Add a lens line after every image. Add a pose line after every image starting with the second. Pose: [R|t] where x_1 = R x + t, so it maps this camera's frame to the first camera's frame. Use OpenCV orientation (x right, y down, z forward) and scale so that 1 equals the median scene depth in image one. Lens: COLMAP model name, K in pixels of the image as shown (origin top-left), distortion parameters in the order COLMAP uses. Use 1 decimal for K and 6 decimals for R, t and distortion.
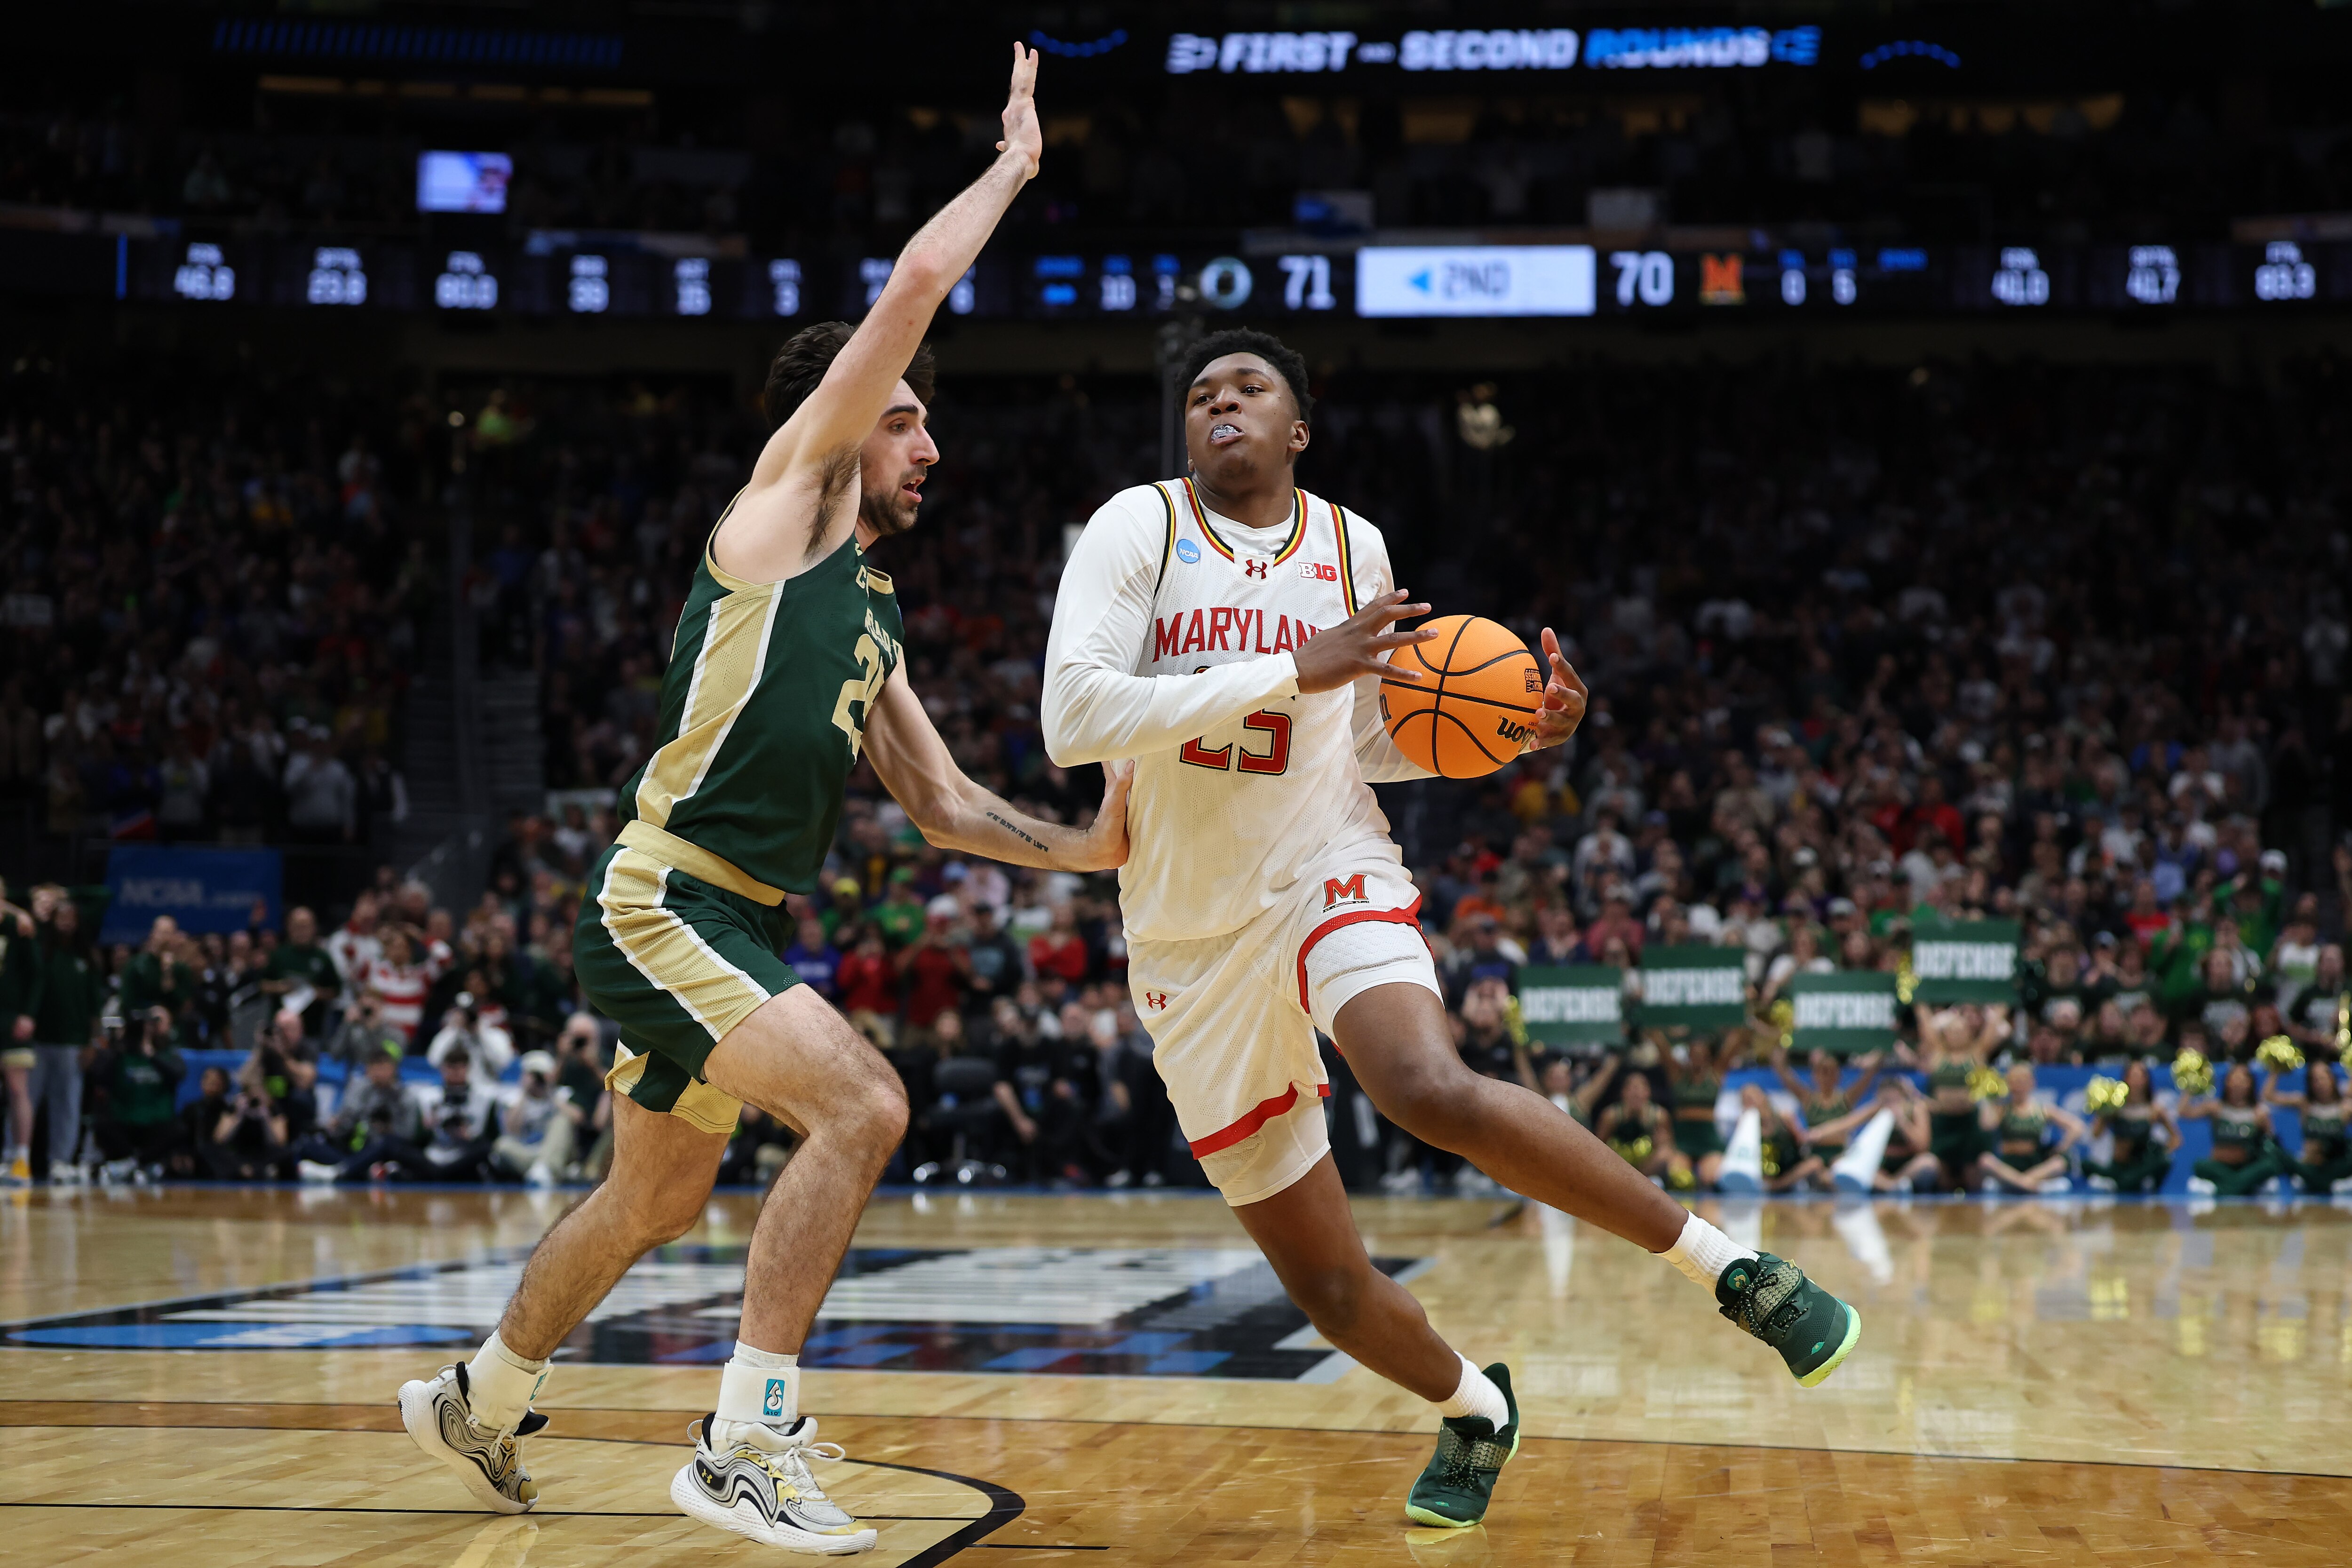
lens RADIAL K [[5074.3, 0, 1178.1], [0, 5074.3, 784.4], [0, 0, 1]] dist [-0.035848, 0.000000]
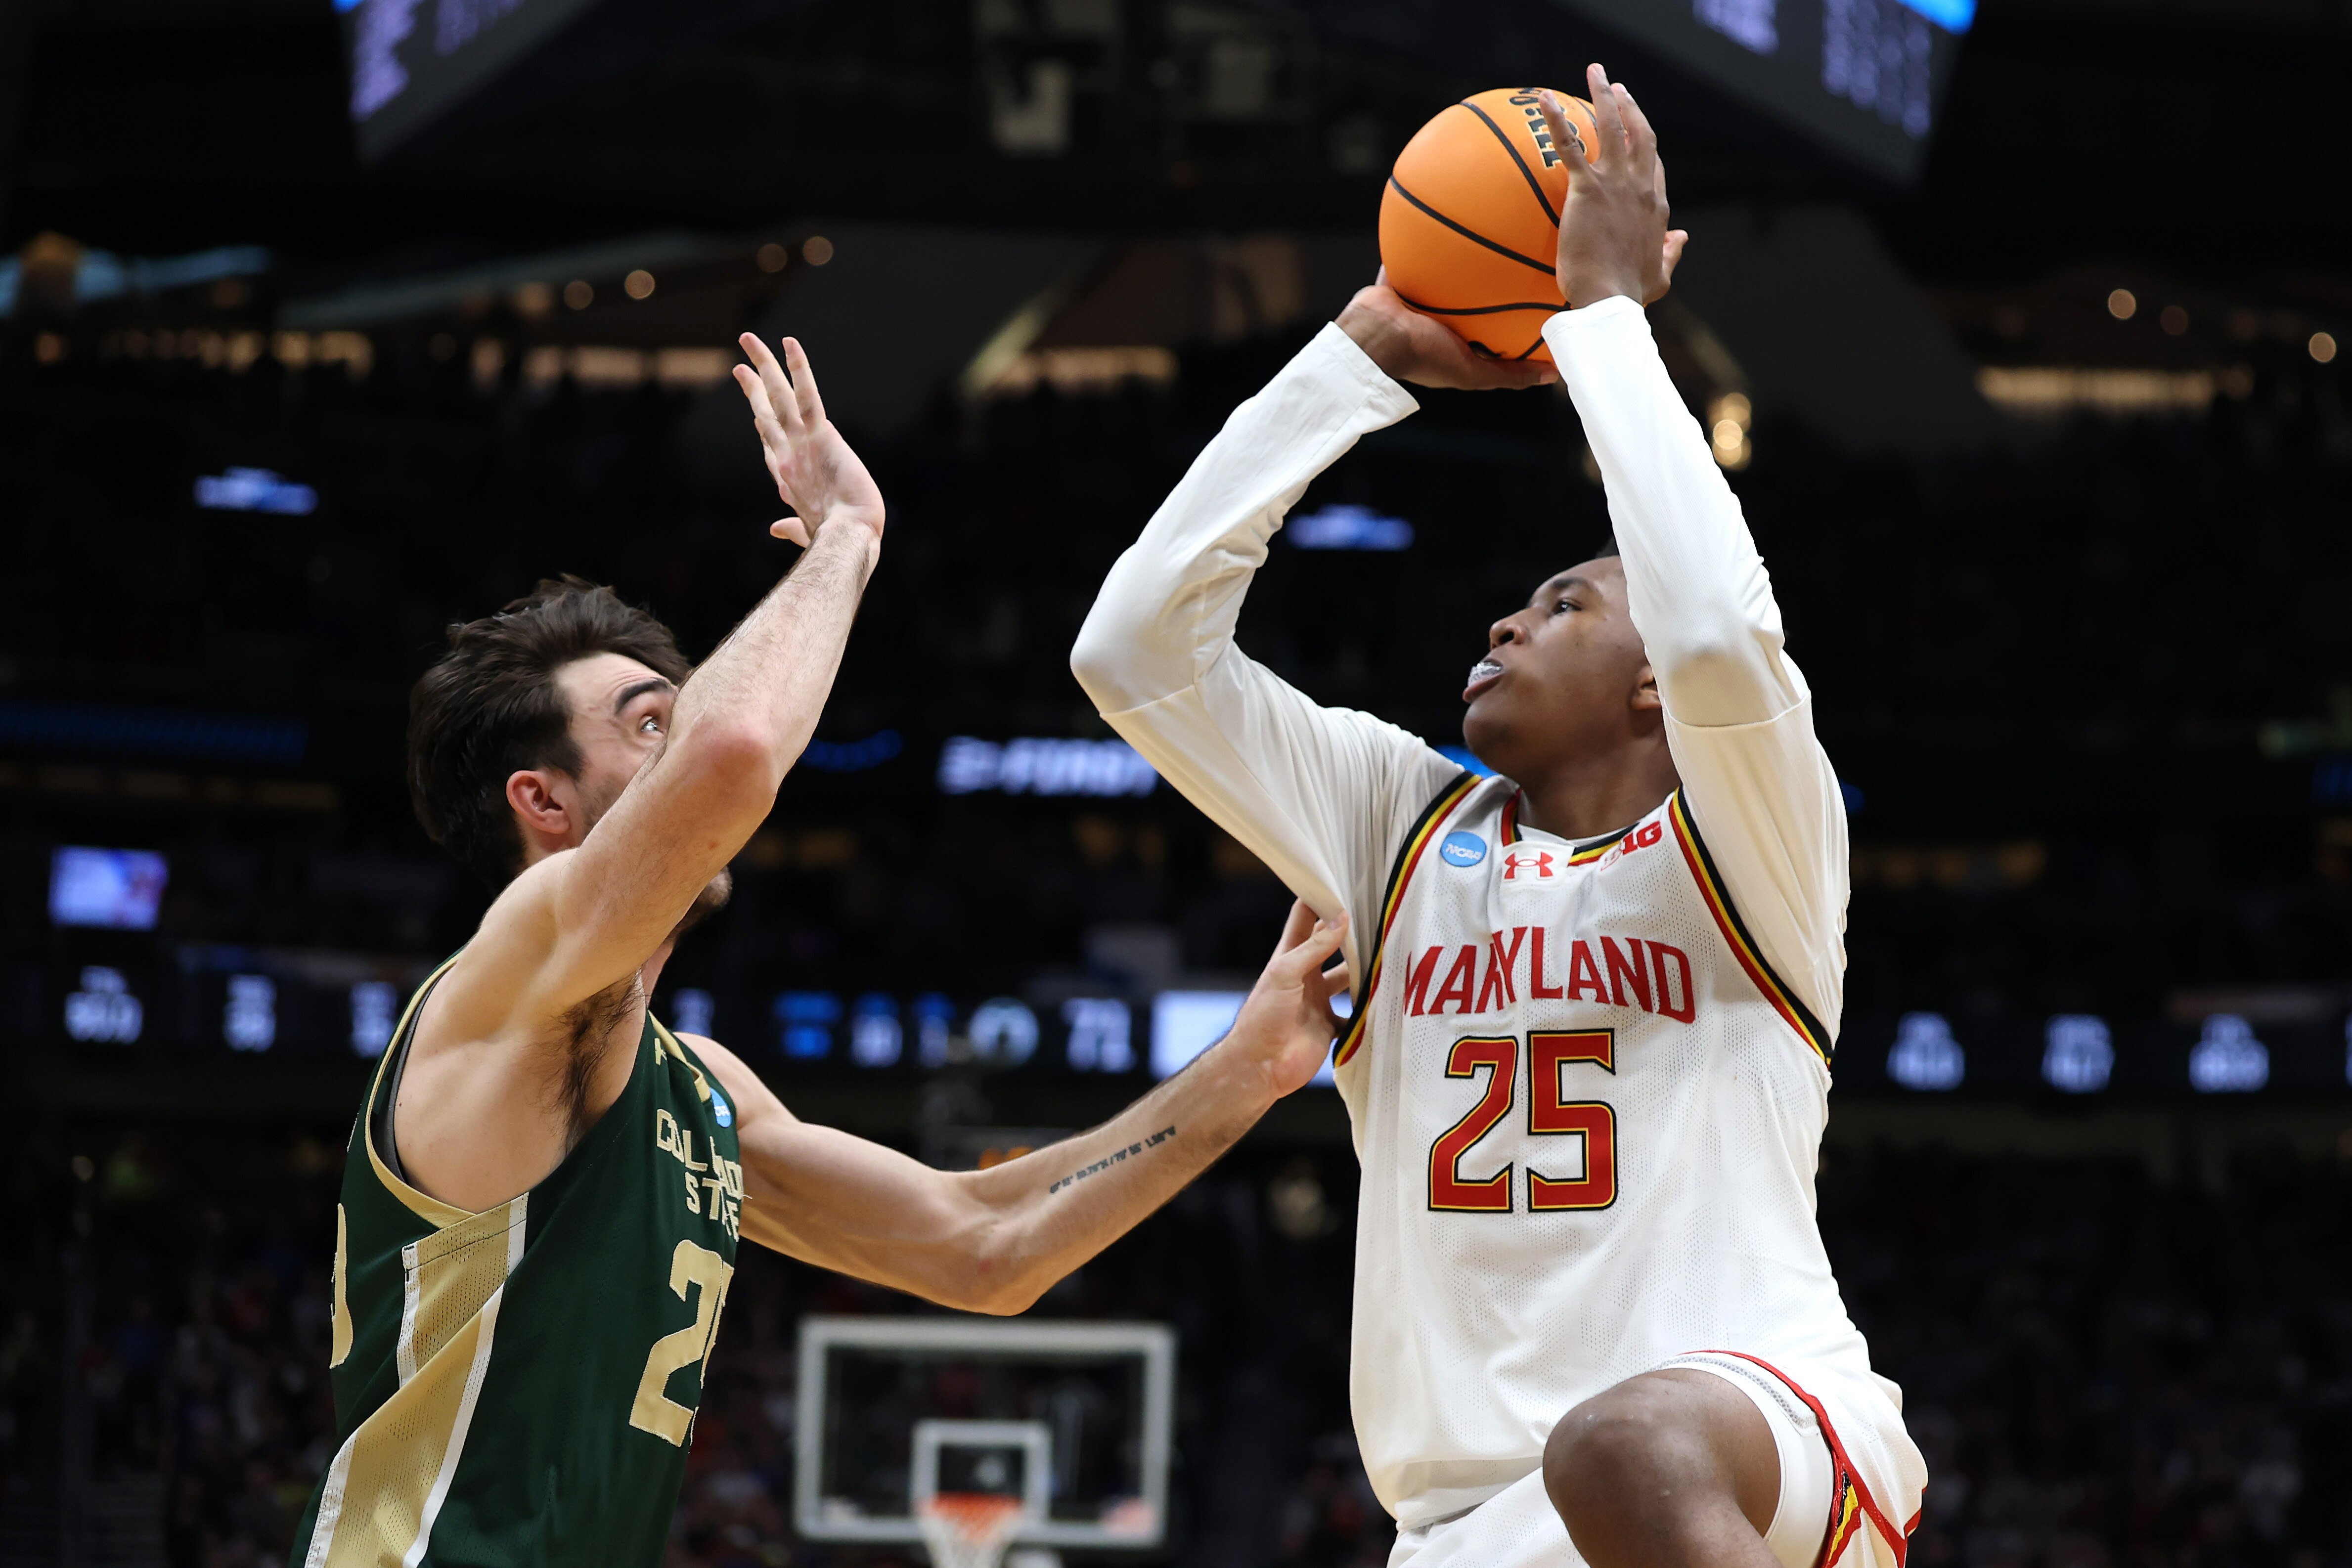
lens RADIAL K [[5073.6, 0, 1172.3], [0, 5073.6, 782.1], [0, 0, 1]] dist [-0.035848, 0.000000]
pose [[0.997501, 0.032905, 0.062519, -0.016834], [-0.020979, 0.982957, -0.182637, 0.014764], [-0.067463, 0.180869, 0.981191, 0.152725]]
